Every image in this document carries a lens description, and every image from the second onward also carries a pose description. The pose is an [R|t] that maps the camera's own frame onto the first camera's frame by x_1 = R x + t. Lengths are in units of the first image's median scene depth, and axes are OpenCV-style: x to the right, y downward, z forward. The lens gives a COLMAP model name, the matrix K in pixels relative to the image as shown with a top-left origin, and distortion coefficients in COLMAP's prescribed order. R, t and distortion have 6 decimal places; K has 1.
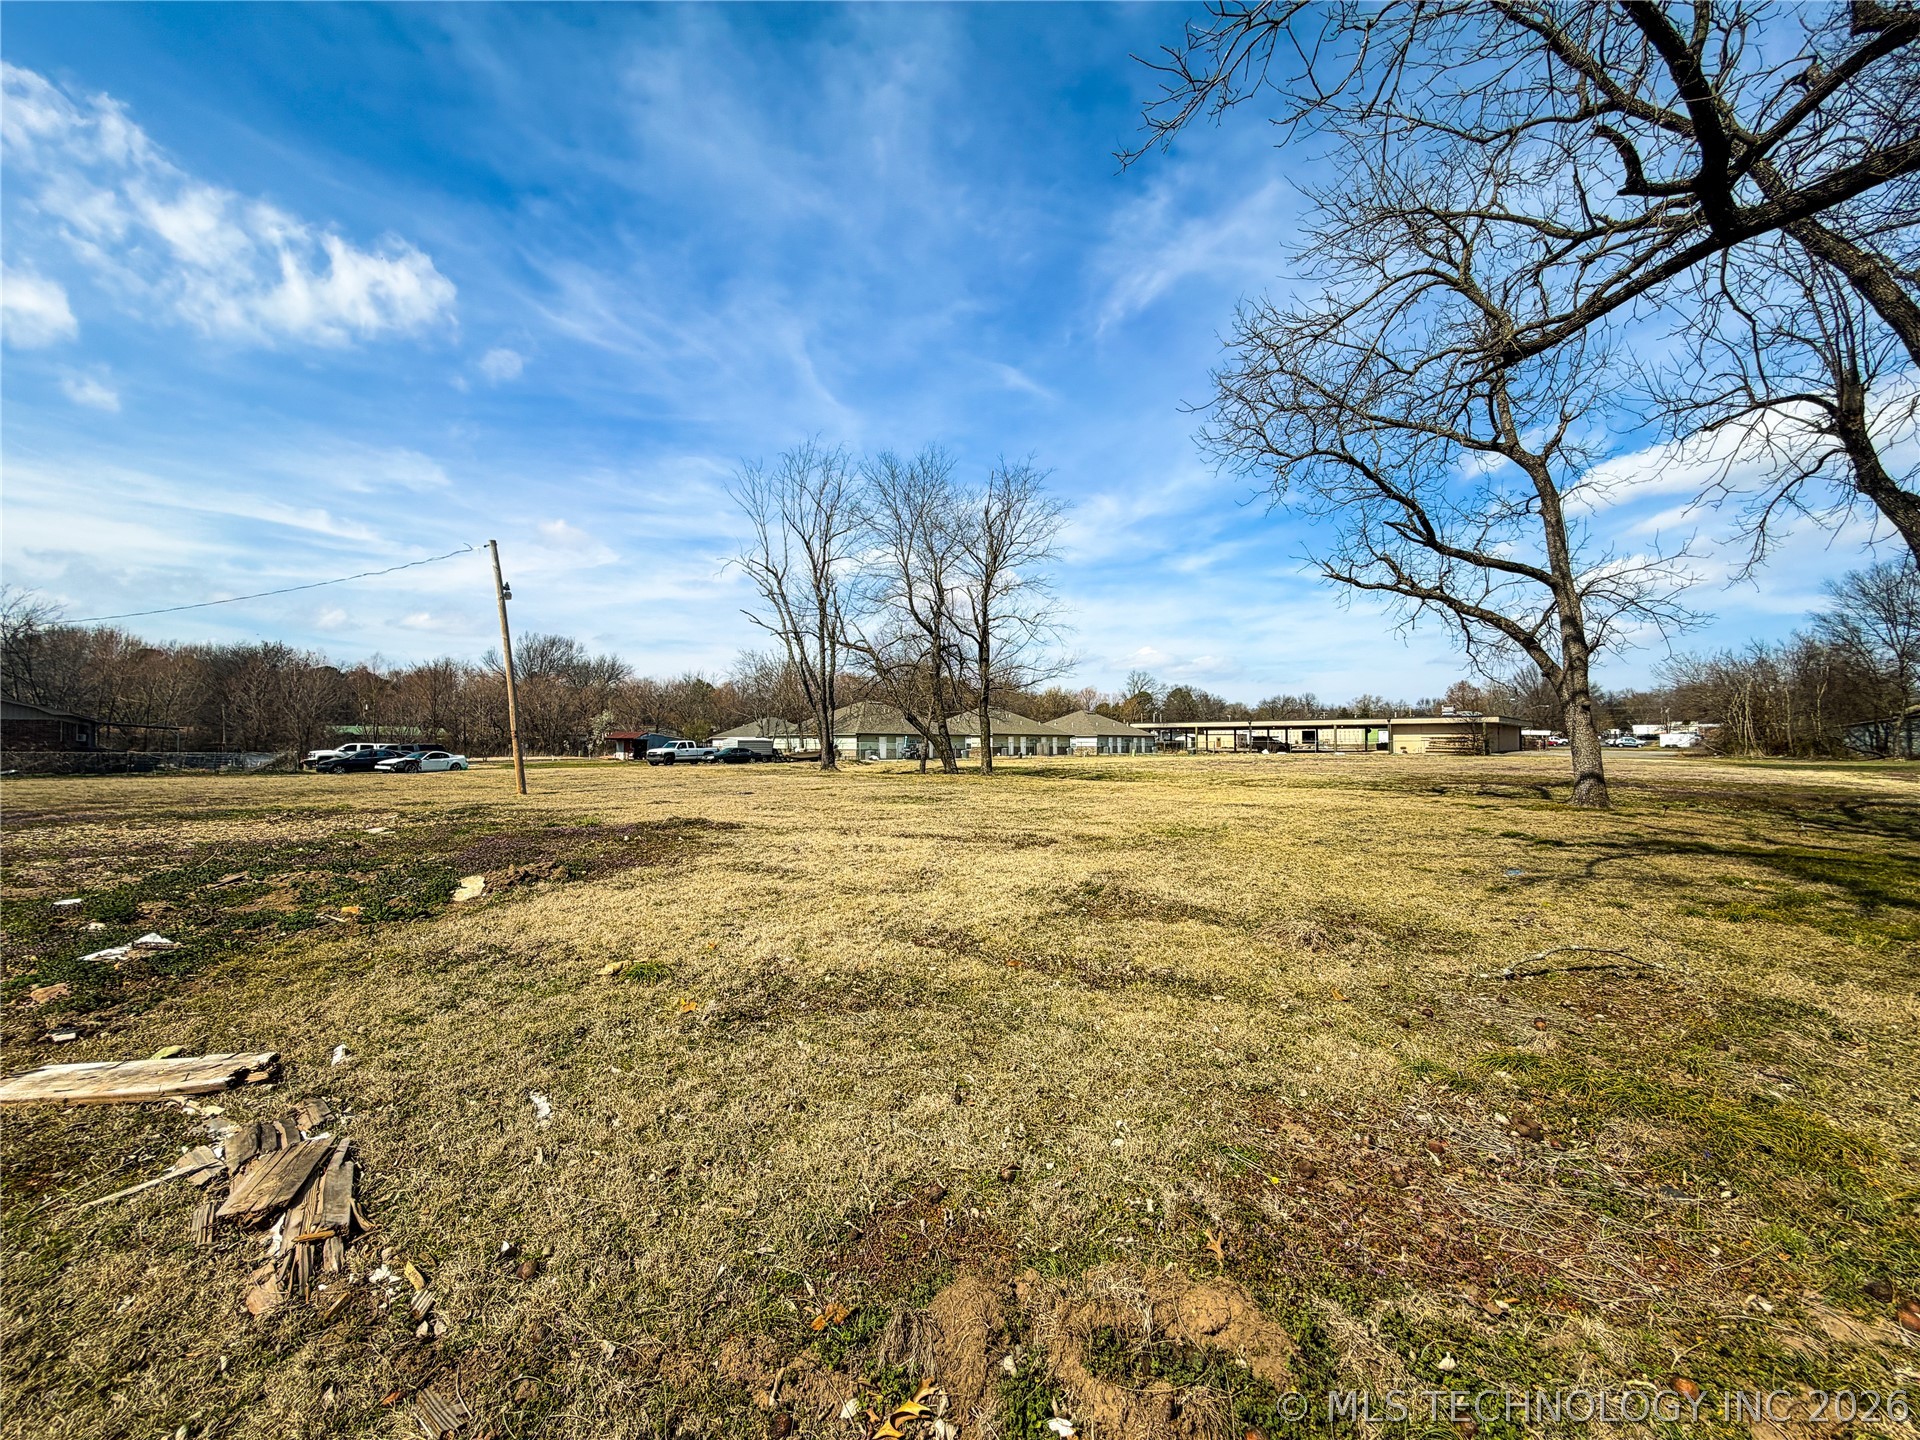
lens RADIAL K [[766.4, 0, 954.3], [0, 766.4, 714.5], [0, 0, 1]] dist [-0.000108, 0.000046]
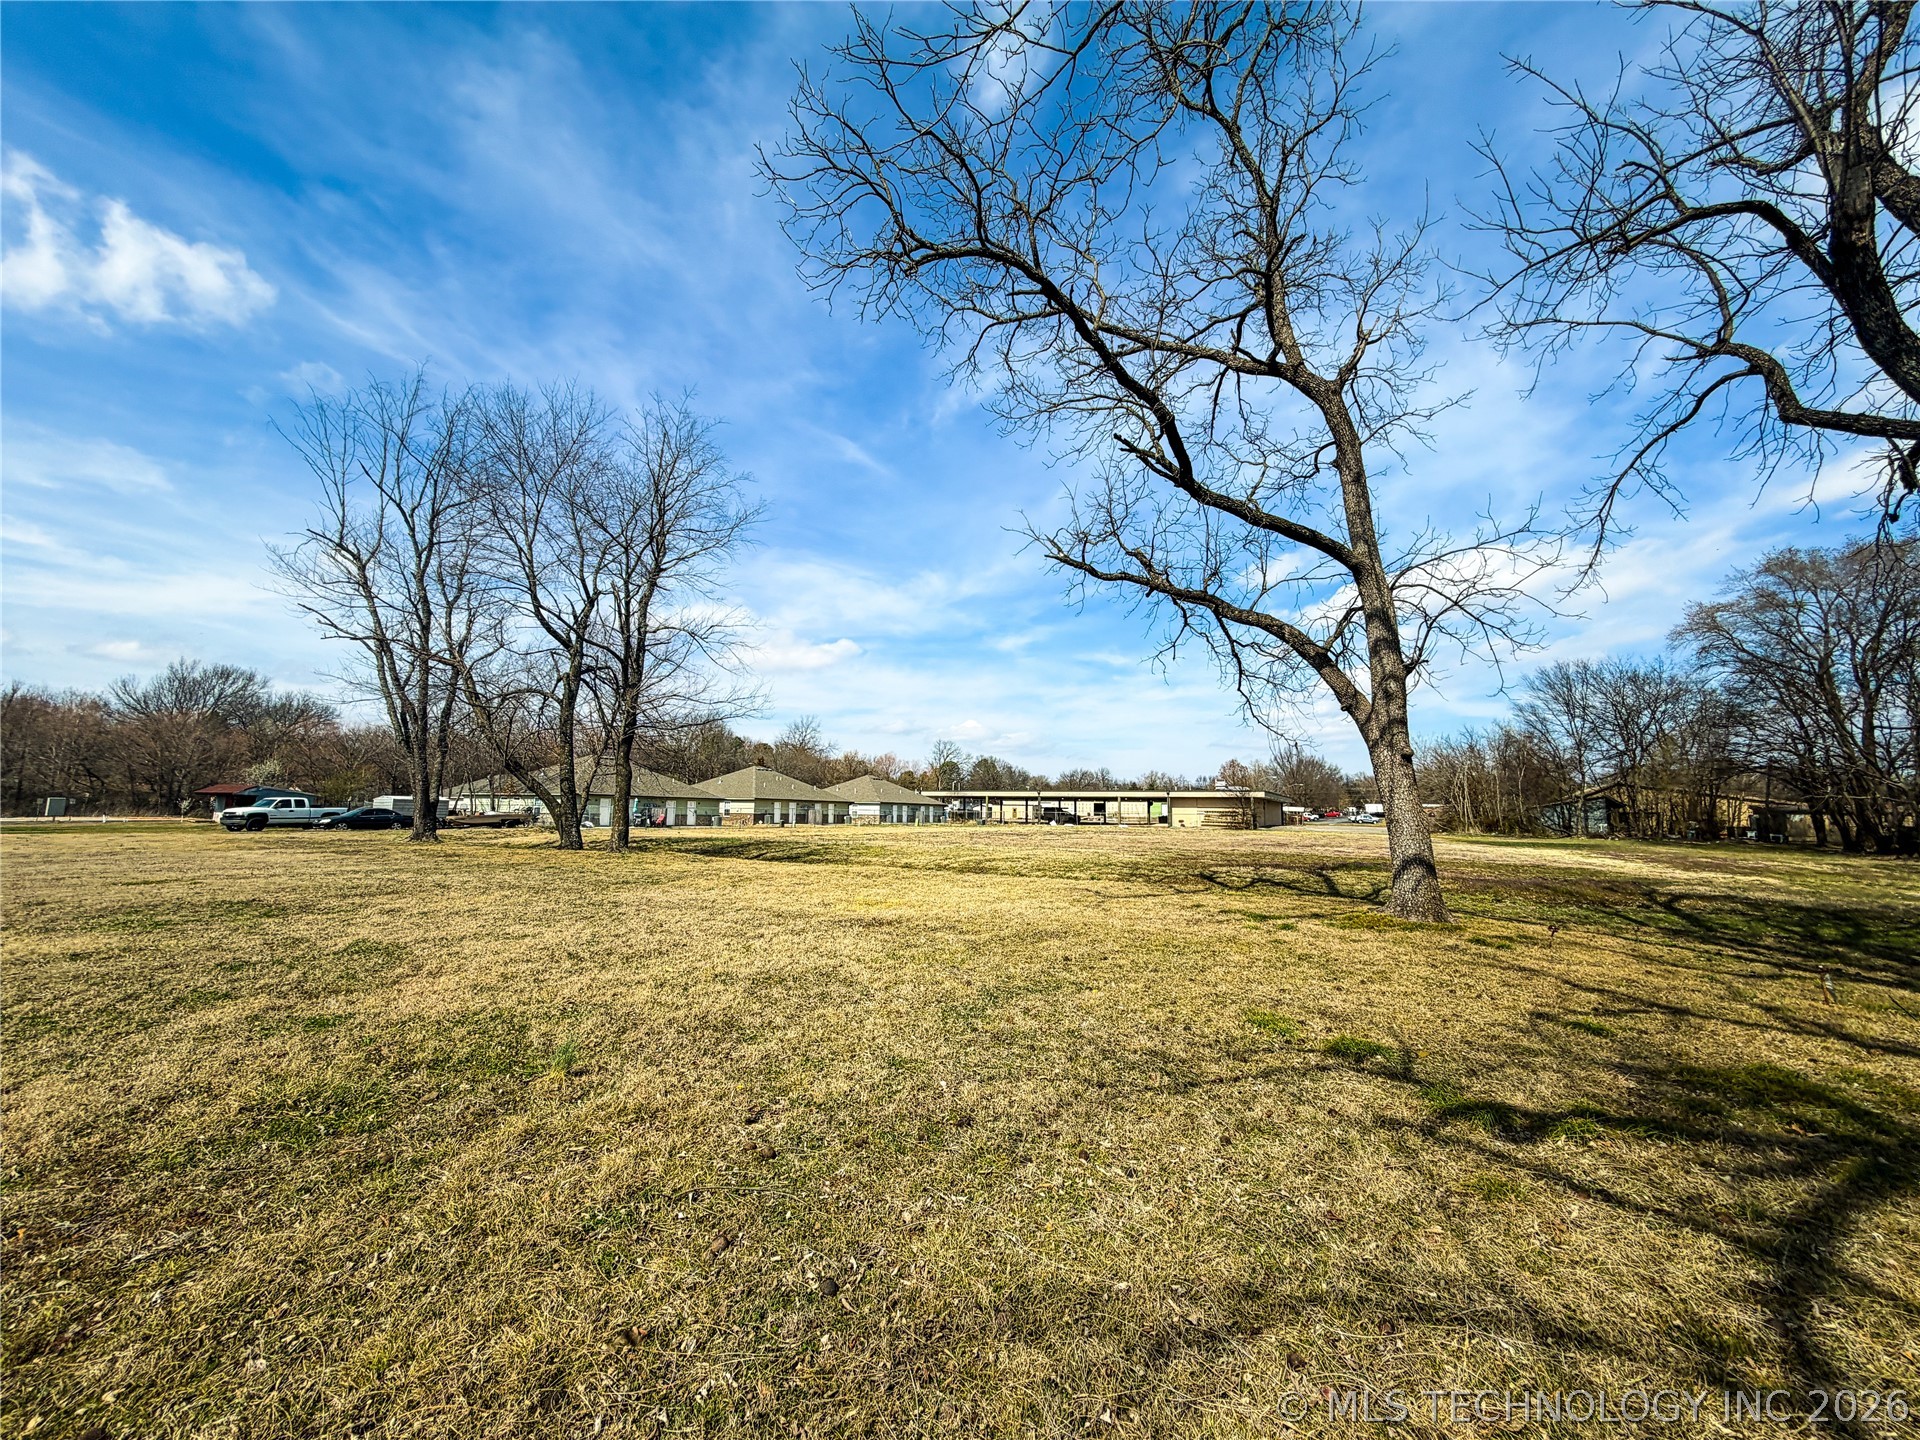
lens RADIAL K [[766.4, 0, 954.3], [0, 766.4, 714.5], [0, 0, 1]] dist [-0.000108, 0.000046]
pose [[0.971463, 0.046251, 0.232638, 0.072534], [-0.025382, 0.995444, -0.091913, 0.005374], [-0.235829, 0.083385, 0.968210, 0.109553]]
